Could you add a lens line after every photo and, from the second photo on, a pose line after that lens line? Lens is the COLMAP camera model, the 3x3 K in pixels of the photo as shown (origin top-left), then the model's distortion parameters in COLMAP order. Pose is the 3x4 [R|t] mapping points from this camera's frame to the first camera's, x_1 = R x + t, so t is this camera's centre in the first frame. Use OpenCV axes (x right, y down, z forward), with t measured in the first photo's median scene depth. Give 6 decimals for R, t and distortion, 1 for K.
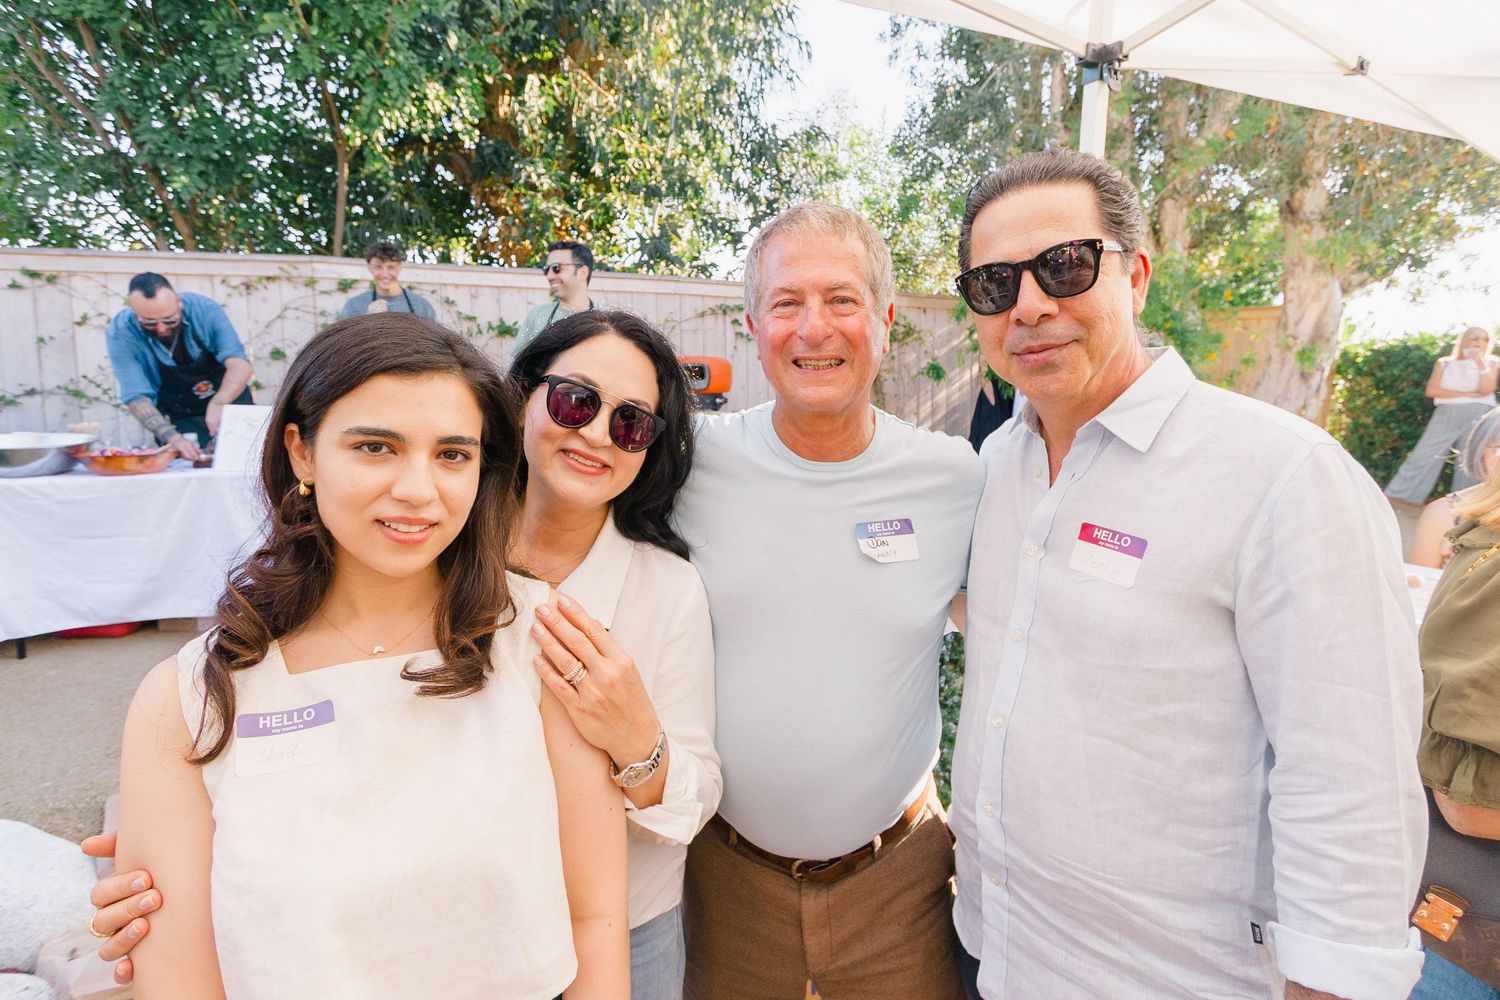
lens RADIAL K [[765.2, 0, 752.0], [0, 765.2, 460.7], [0, 0, 1]] dist [-0.005686, -0.002774]
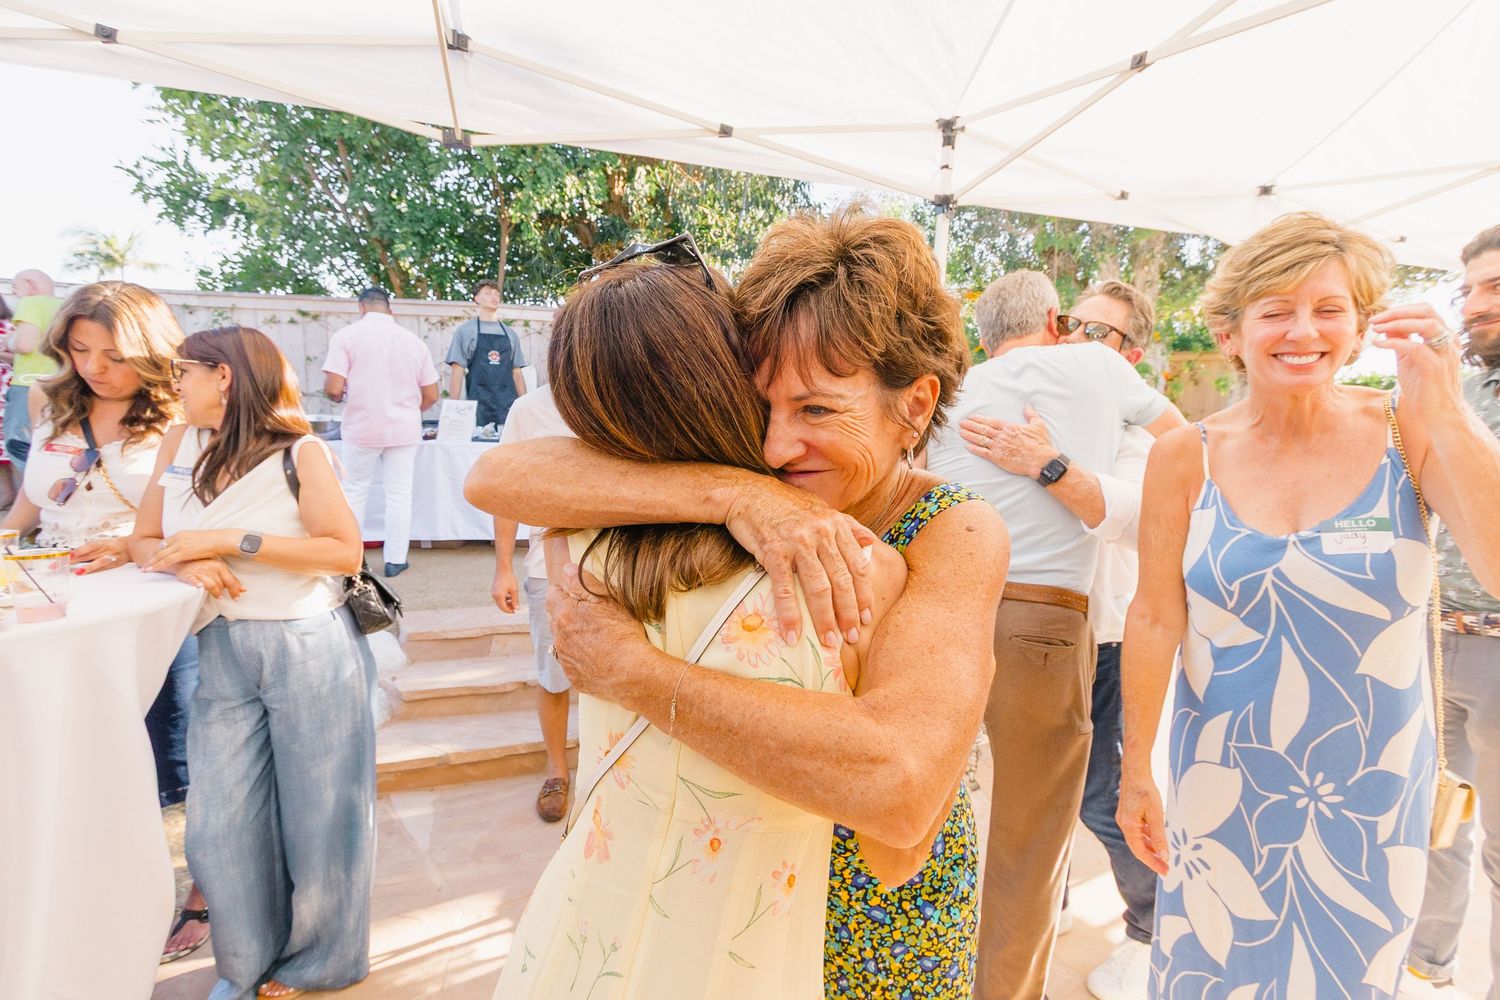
lens RADIAL K [[696.5, 0, 763.1], [0, 696.5, 509.2], [0, 0, 1]] dist [-0.013211, -0.000330]
pose [[0.996289, 0.028792, -0.081110, 0.042572], [-0.026618, 0.999260, 0.027761, 0.056498], [0.081849, -0.025499, 0.996318, -0.212583]]
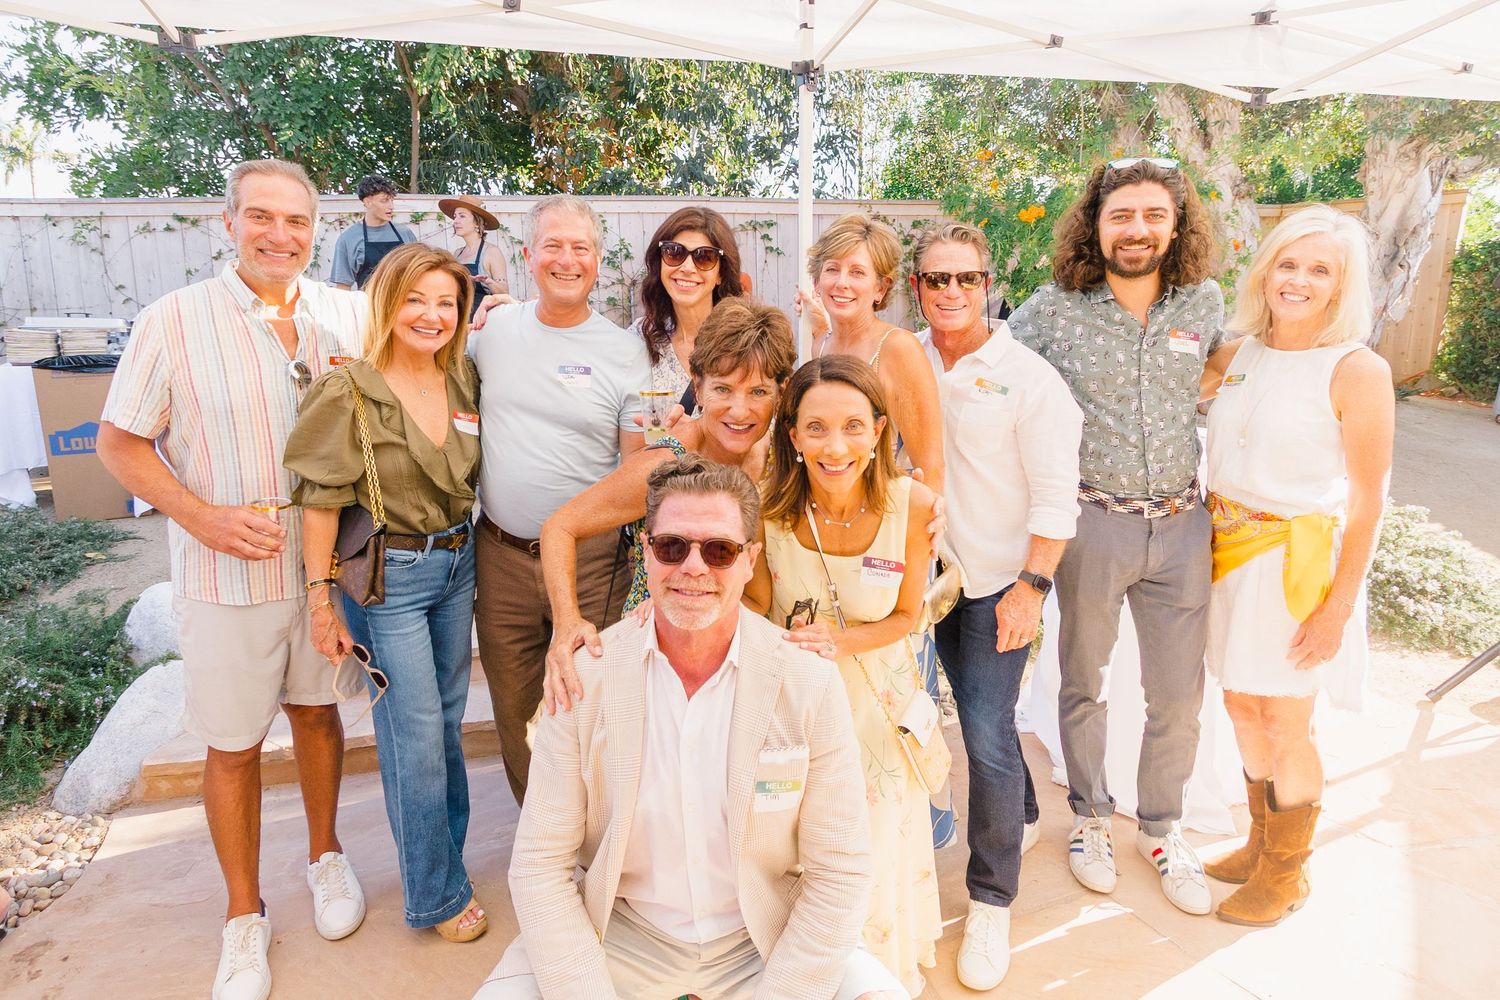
lens RADIAL K [[864.7, 0, 748.8], [0, 864.7, 433.2], [0, 0, 1]] dist [-0.002880, -0.001930]
pose [[0.984940, 0.005176, -0.172818, 0.168537], [0.003847, 0.998648, 0.051834, 0.027438], [0.172853, -0.051718, 0.983589, -0.195021]]
